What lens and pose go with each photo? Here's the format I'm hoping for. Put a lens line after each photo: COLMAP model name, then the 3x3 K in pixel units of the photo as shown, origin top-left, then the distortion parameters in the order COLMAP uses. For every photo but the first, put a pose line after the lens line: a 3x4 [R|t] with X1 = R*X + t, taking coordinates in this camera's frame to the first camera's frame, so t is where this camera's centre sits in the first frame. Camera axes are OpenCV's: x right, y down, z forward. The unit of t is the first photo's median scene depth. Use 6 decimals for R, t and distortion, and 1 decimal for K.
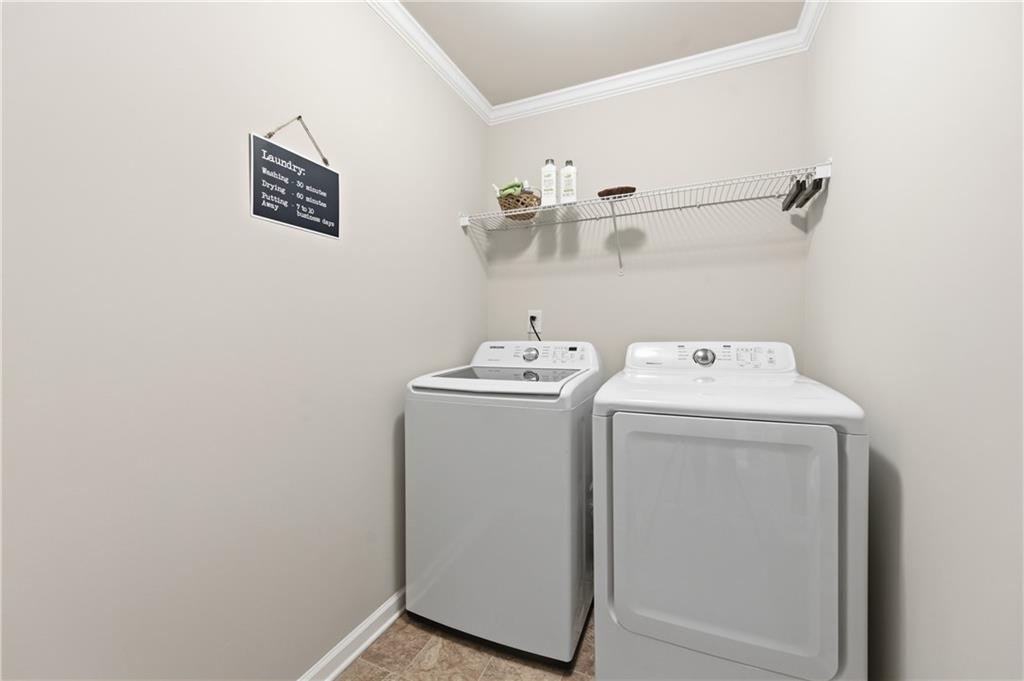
lens RADIAL K [[409.3, 0, 514.4], [0, 409.3, 346.0], [0, 0, 1]] dist [0.001372, -0.000062]
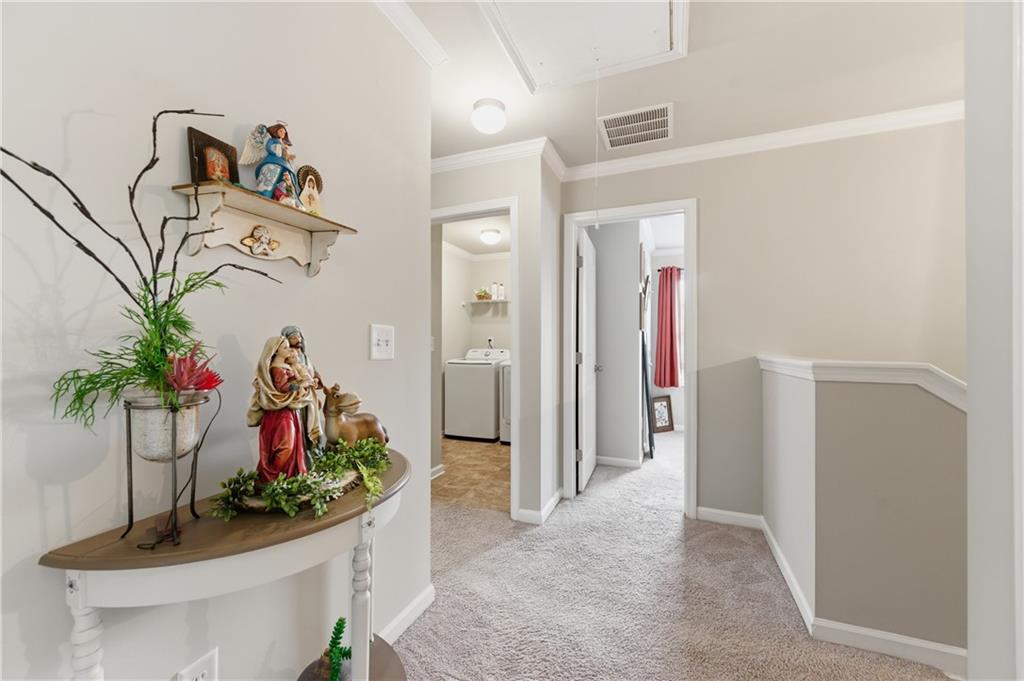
lens RADIAL K [[409.3, 0, 514.4], [0, 409.3, 346.0], [0, 0, 1]] dist [0.001372, -0.000062]
pose [[0.999367, 0.007547, 0.034756, 0.112796], [-0.006643, 0.999639, -0.026042, 0.034476], [-0.034940, 0.025794, 0.999056, -1.575402]]
